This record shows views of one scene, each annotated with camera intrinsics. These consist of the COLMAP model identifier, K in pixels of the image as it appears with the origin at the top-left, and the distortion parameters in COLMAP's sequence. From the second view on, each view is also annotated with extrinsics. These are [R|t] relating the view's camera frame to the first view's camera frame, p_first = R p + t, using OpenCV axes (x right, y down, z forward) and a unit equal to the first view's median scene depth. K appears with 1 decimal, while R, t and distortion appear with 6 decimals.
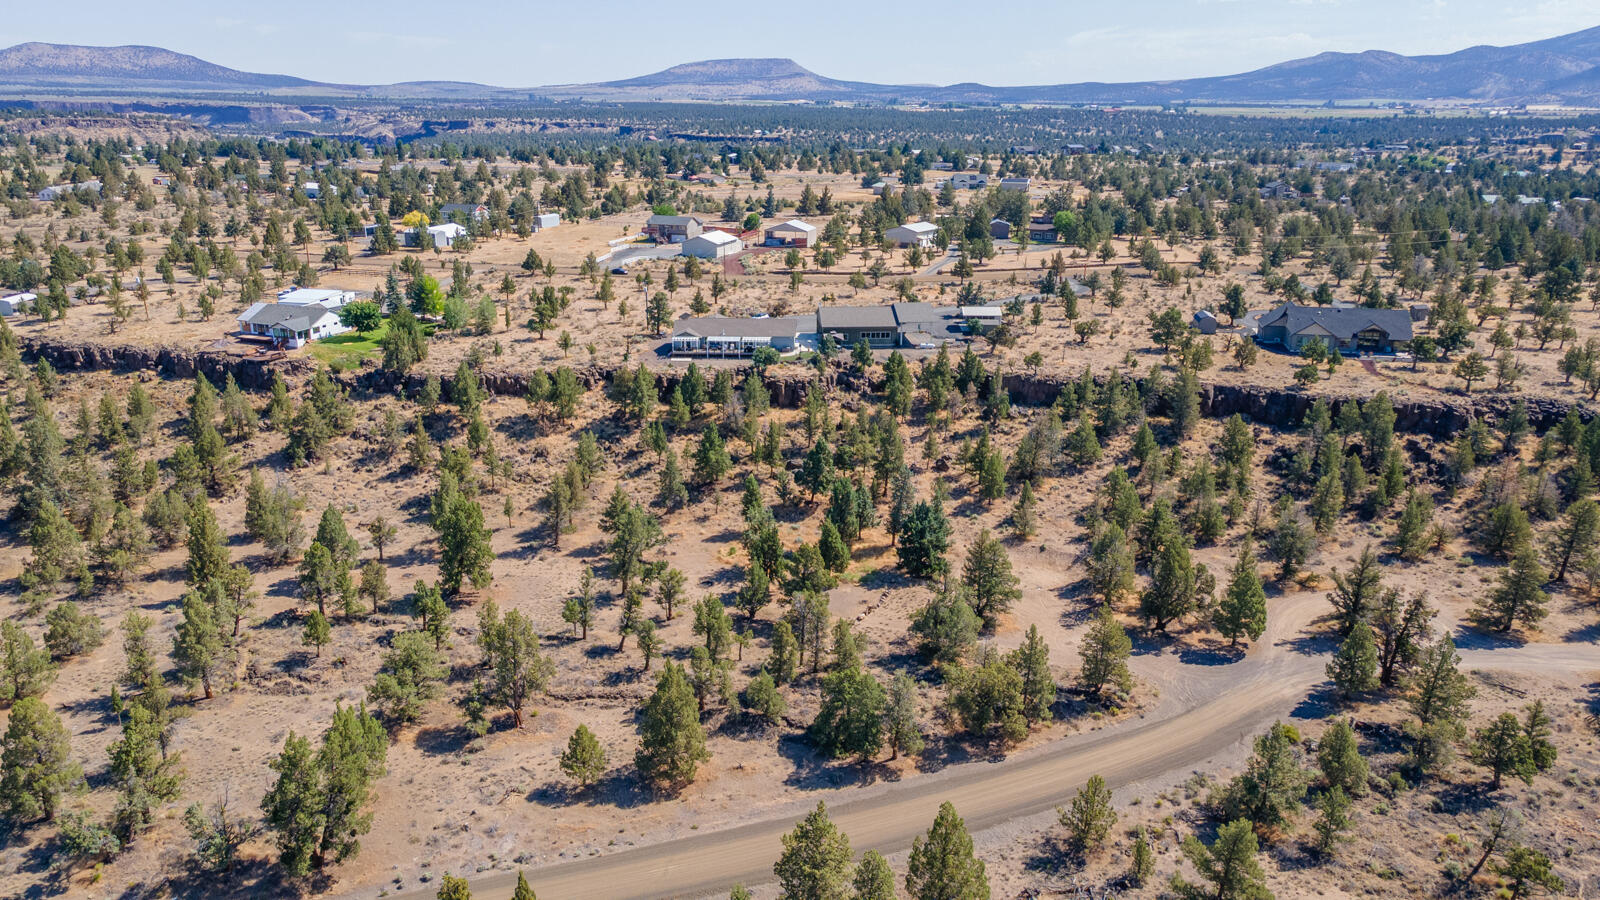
lens RADIAL K [[1169.1, 0, 799.5], [0, 1169.1, 461.9], [0, 0, 1]] dist [0.005143, 0.069063]
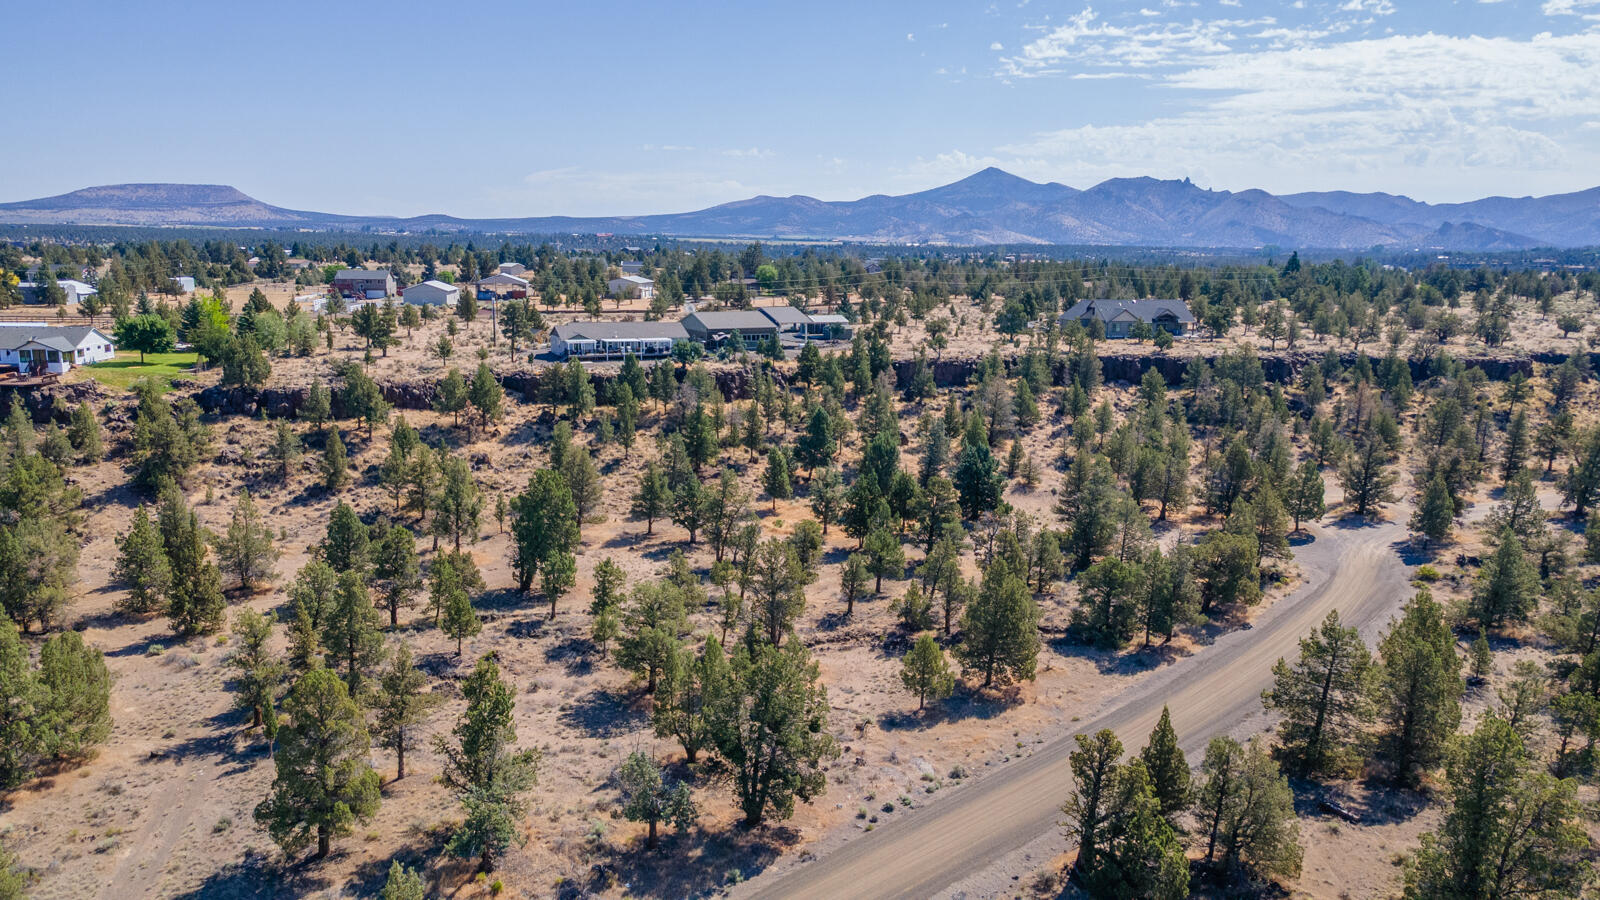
lens RADIAL K [[1169.1, 0, 799.5], [0, 1169.1, 461.9], [0, 0, 1]] dist [0.005143, 0.069063]
pose [[0.905194, -0.073671, 0.418565, -0.355692], [0.118702, 0.989493, -0.082548, 0.088754], [-0.408086, 0.124407, 0.904428, 0.128355]]
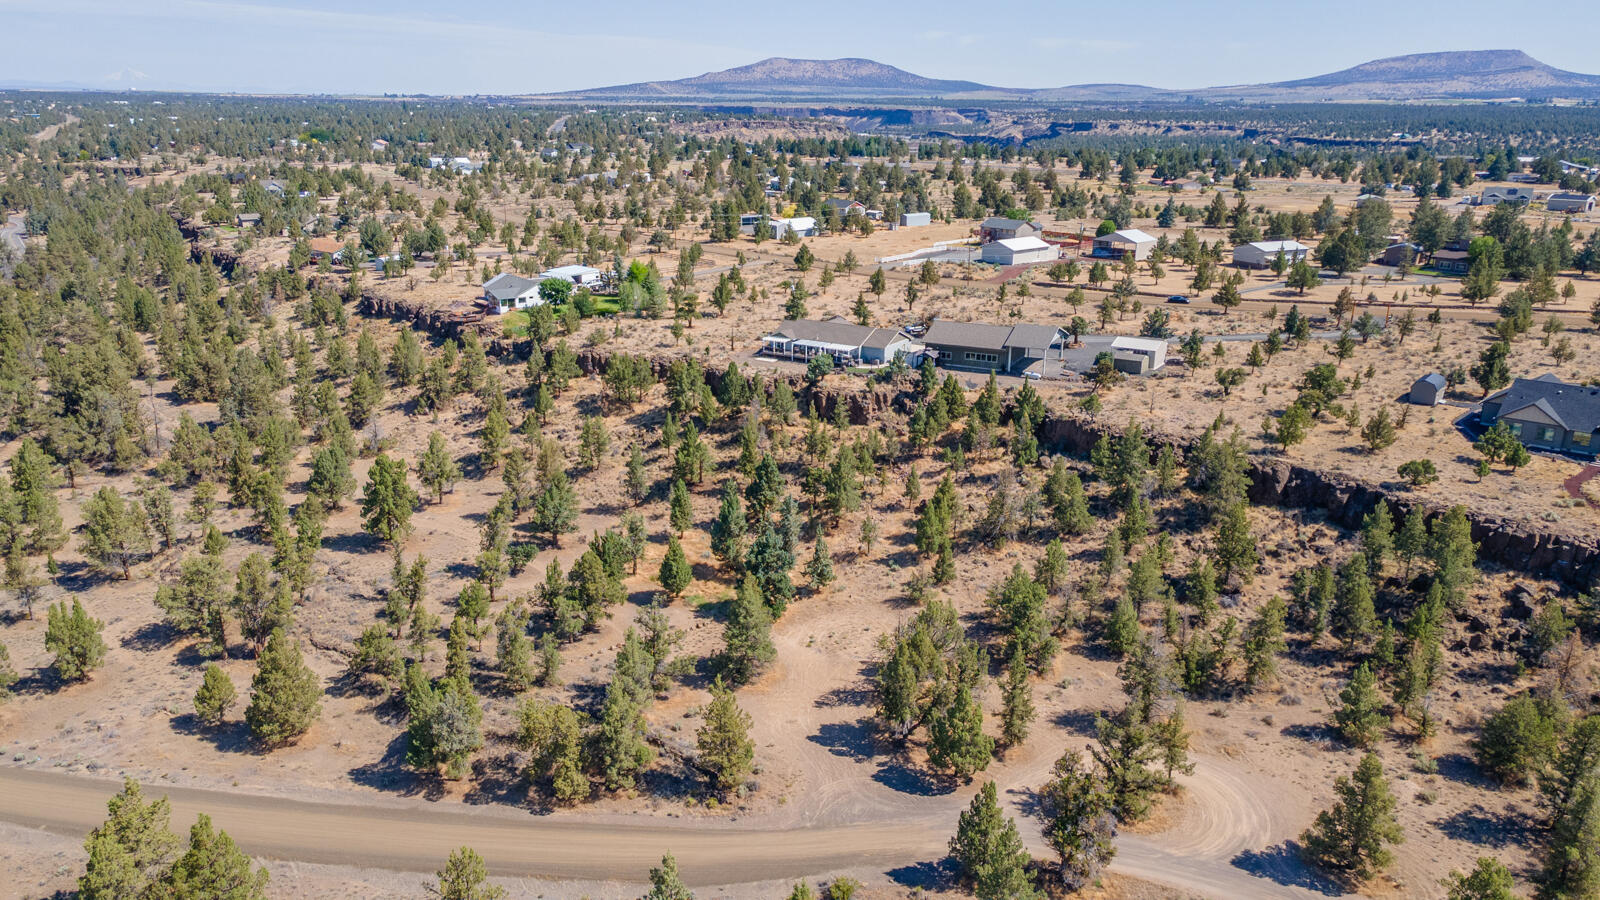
lens RADIAL K [[1169.1, 0, 799.5], [0, 1169.1, 461.9], [0, 0, 1]] dist [0.005143, 0.069063]
pose [[0.860151, 0.151516, -0.487015, 0.440213], [-0.152446, 0.987581, 0.038002, -0.047203], [0.486725, 0.041556, 0.872566, 0.173481]]
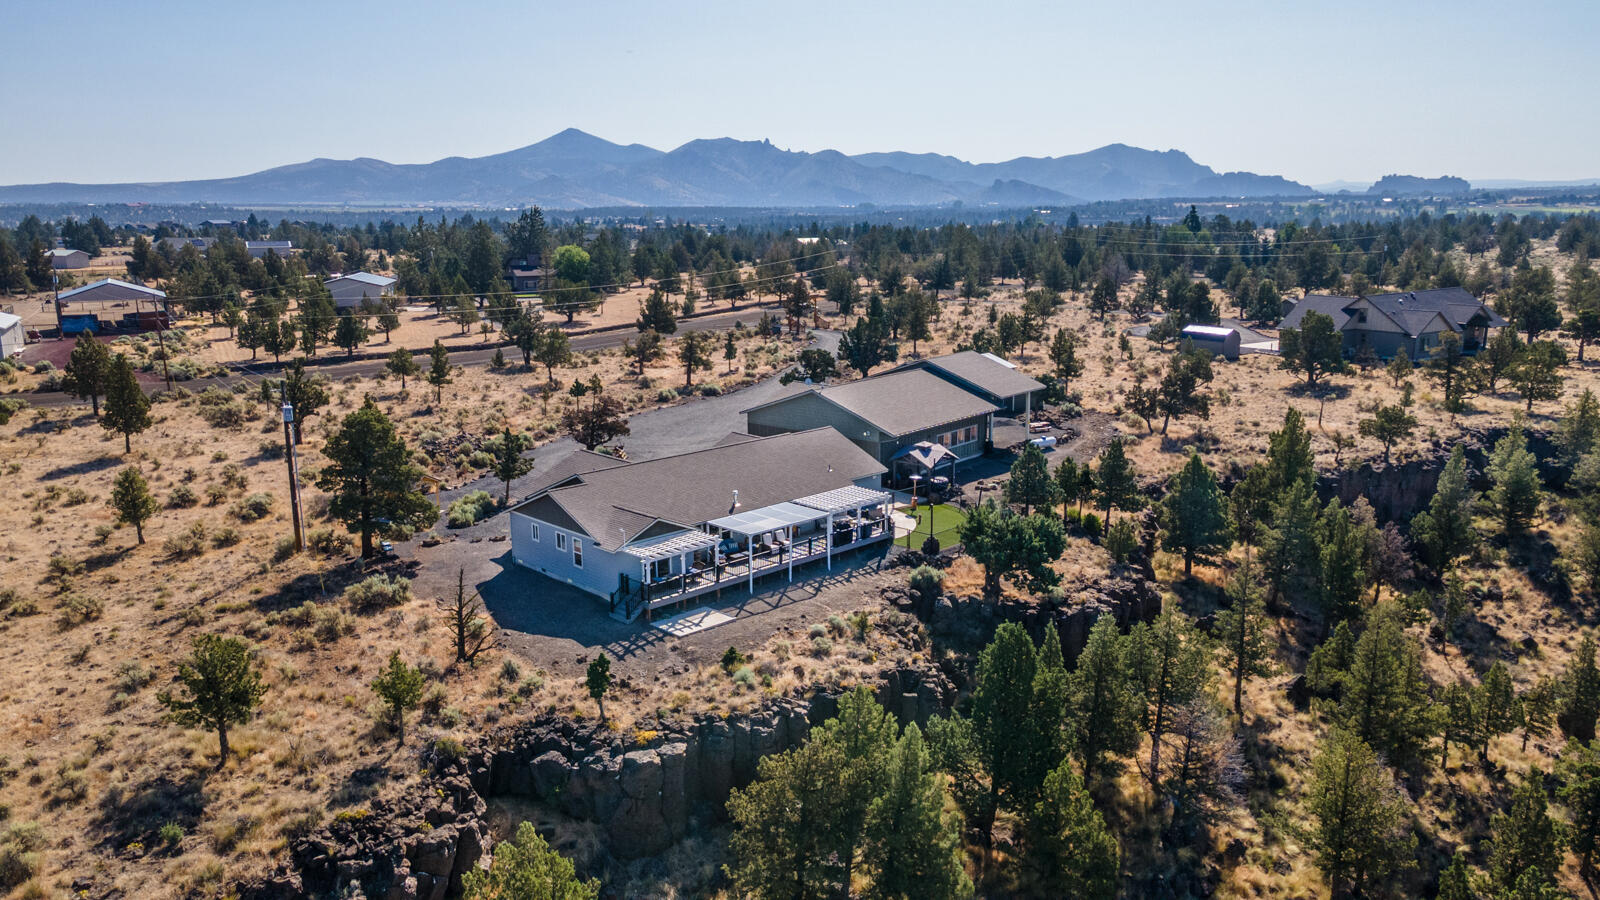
lens RADIAL K [[1169.1, 0, 799.5], [0, 1169.1, 461.9], [0, 0, 1]] dist [0.005143, 0.069063]
pose [[0.705708, -0.165851, 0.688818, -0.284190], [0.223941, 0.974589, 0.005225, -0.128237], [-0.672180, 0.150567, 0.724916, 0.831357]]
